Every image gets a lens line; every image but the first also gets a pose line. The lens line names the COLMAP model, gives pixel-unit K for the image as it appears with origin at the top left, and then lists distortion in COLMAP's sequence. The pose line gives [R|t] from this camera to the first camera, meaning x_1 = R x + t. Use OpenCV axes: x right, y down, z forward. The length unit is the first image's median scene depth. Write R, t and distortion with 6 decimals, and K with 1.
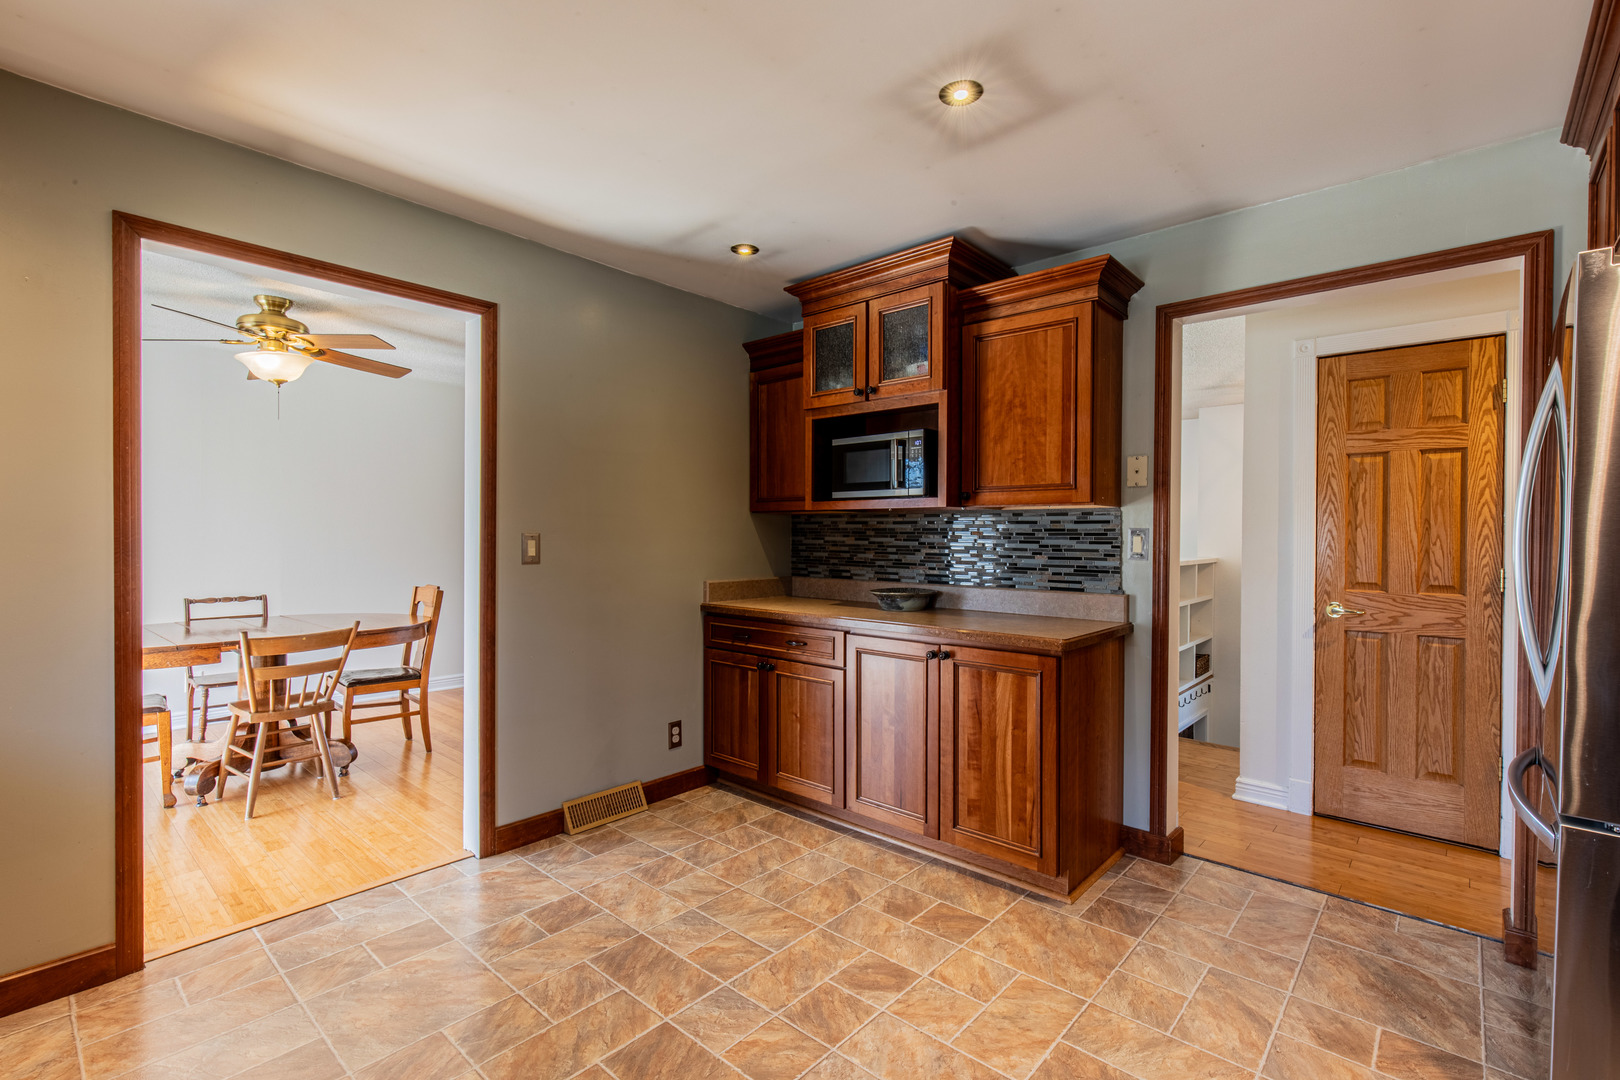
lens RADIAL K [[722.4, 0, 818.0], [0, 722.4, 537.9], [0, 0, 1]] dist [0.007375, -0.000109]
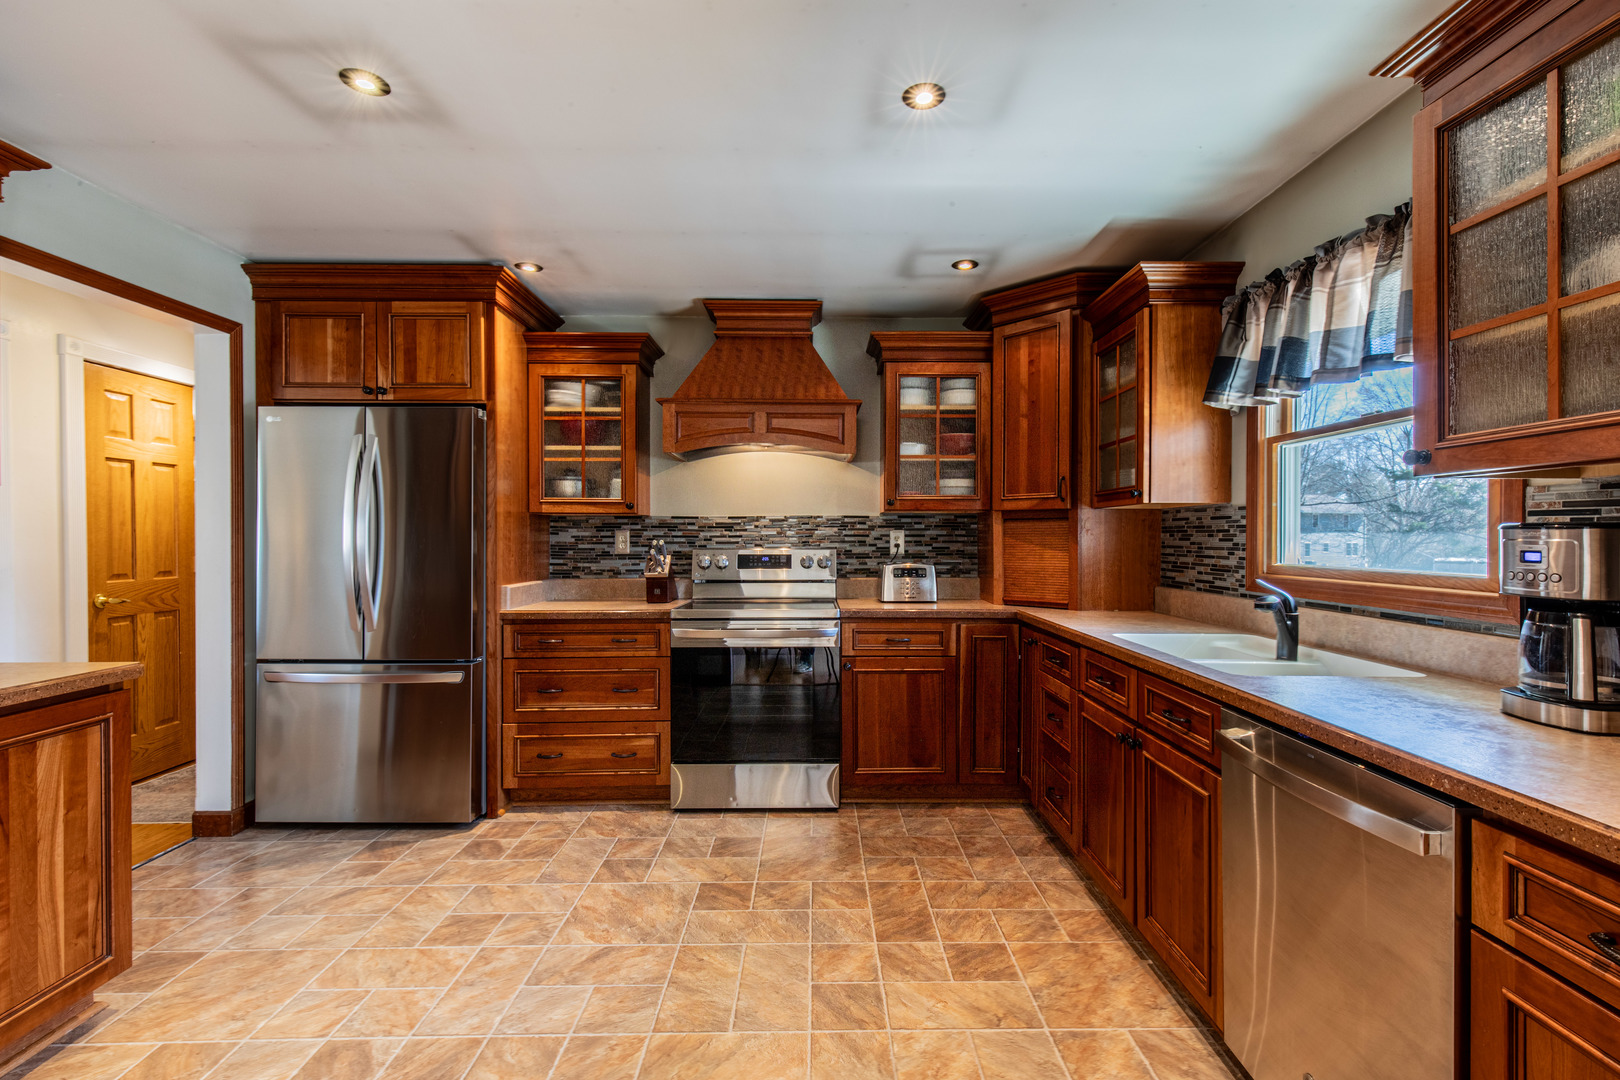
lens RADIAL K [[722.4, 0, 825.0], [0, 722.4, 537.8], [0, 0, 1]] dist [0.007375, -0.000109]
pose [[-0.671968, -0.003986, 0.740569, -0.752354], [0.002638, 0.999966, 0.007775, -0.002802], [-0.740575, 0.007178, -0.671935, 0.952397]]
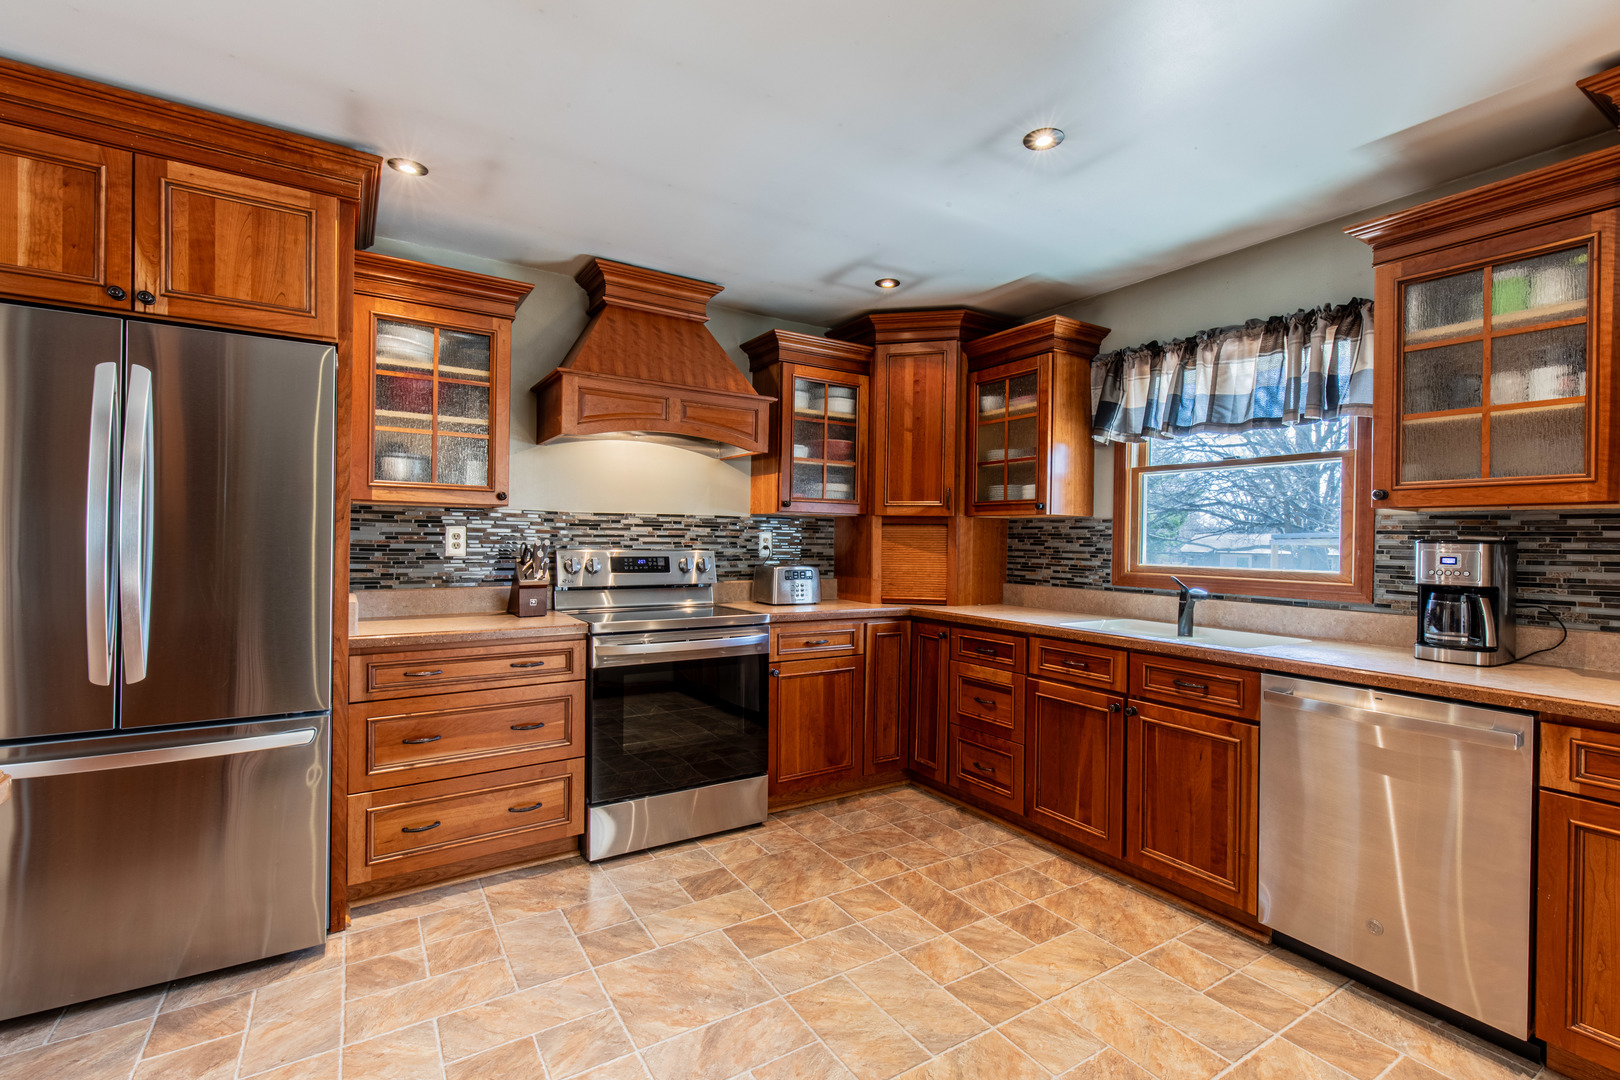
lens RADIAL K [[722.4, 0, 816.8], [0, 722.4, 538.7], [0, 0, 1]] dist [0.007375, -0.000109]
pose [[-0.961804, -0.016035, 0.273269, -0.228534], [-0.014909, 0.999870, 0.006196, -0.003372], [-0.273333, 0.001886, -0.961918, 1.237854]]
